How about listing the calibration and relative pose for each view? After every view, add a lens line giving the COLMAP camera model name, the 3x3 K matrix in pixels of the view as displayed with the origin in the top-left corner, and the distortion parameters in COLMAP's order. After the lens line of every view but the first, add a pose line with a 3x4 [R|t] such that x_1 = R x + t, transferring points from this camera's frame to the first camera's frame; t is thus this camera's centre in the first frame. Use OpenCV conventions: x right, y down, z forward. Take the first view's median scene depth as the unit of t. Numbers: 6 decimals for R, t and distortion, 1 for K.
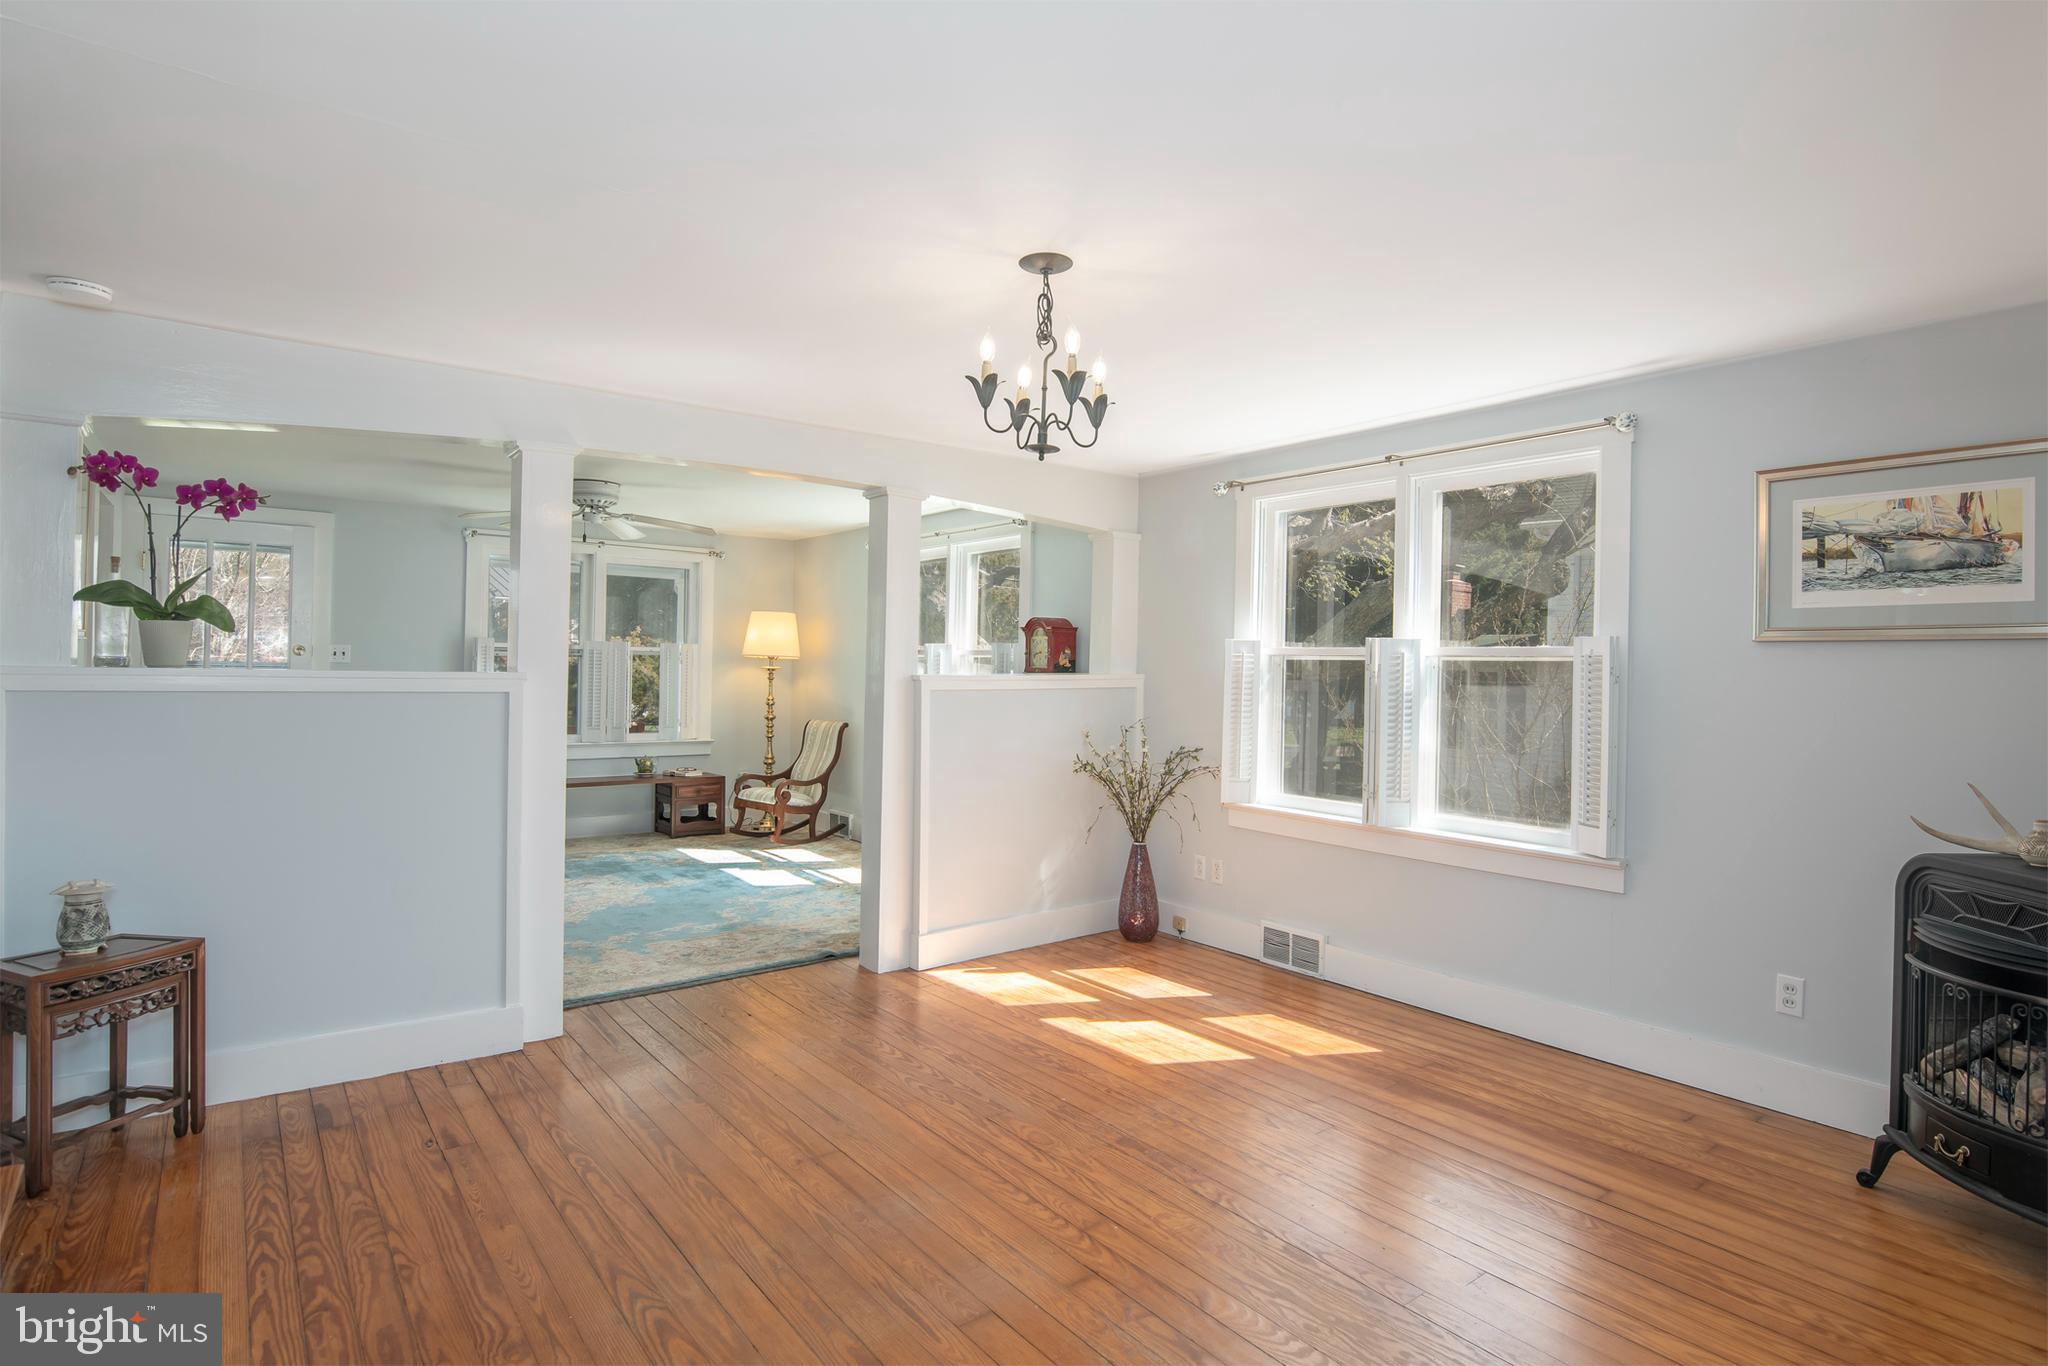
lens RADIAL K [[1037.0, 0, 1052.1], [0, 1037.0, 674.1], [0, 0, 1]] dist [-0.002917, -0.013936]
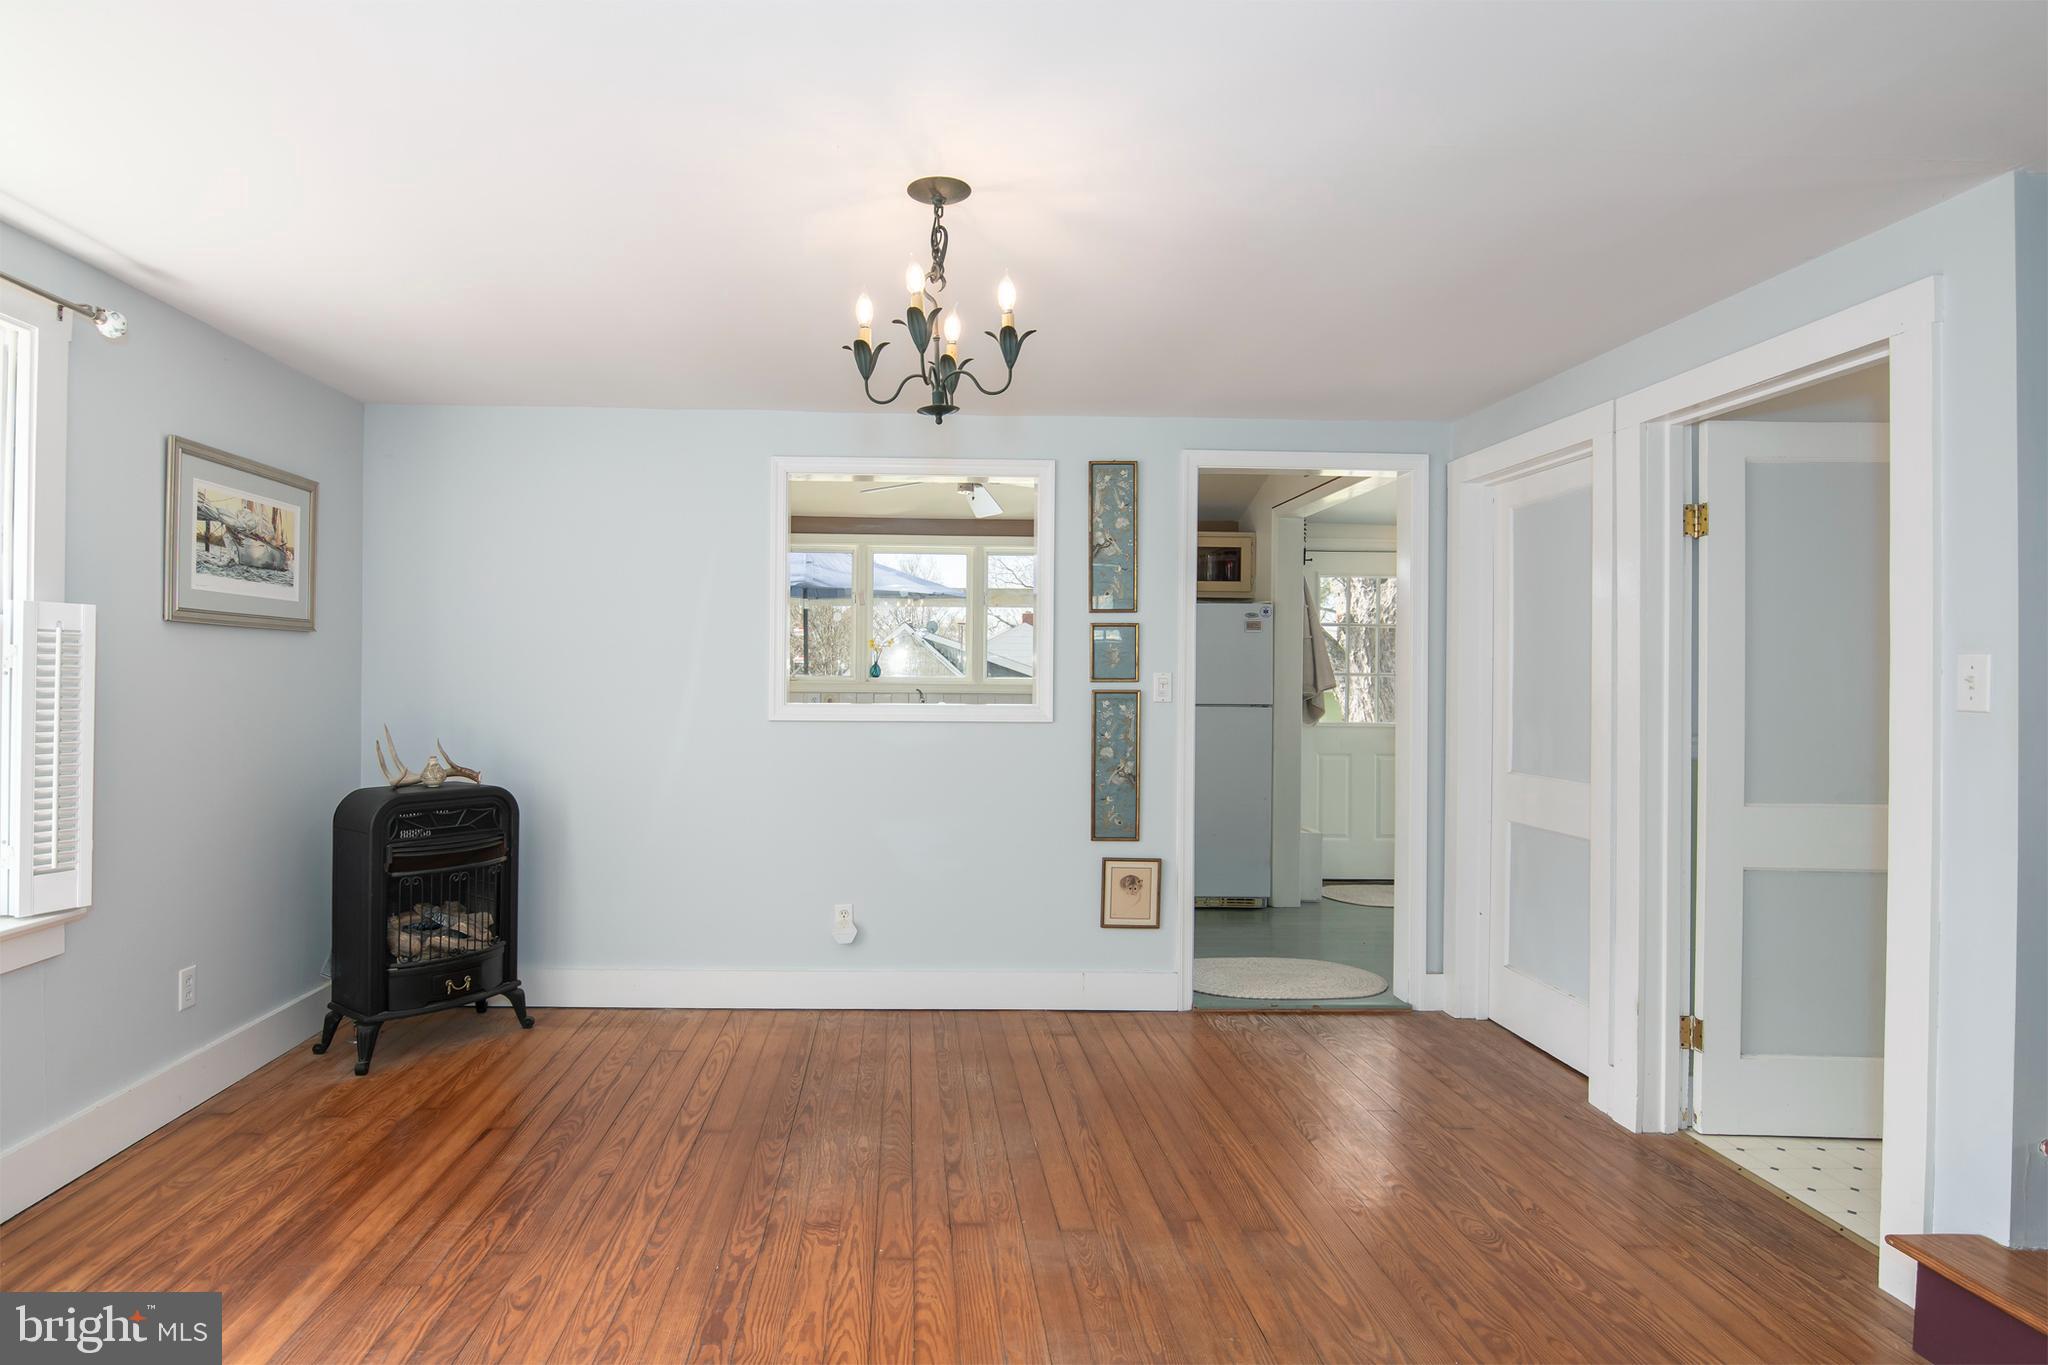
lens RADIAL K [[1064.7, 0, 926.5], [0, 1064.7, 678.0], [0, 0, 1]] dist [-0.025780, -0.000946]
pose [[-0.789024, -0.024118, 0.613889, -0.457677], [-0.020668, 0.999706, 0.012713, -0.007215], [-0.614014, -0.002657, -0.789290, 1.431235]]
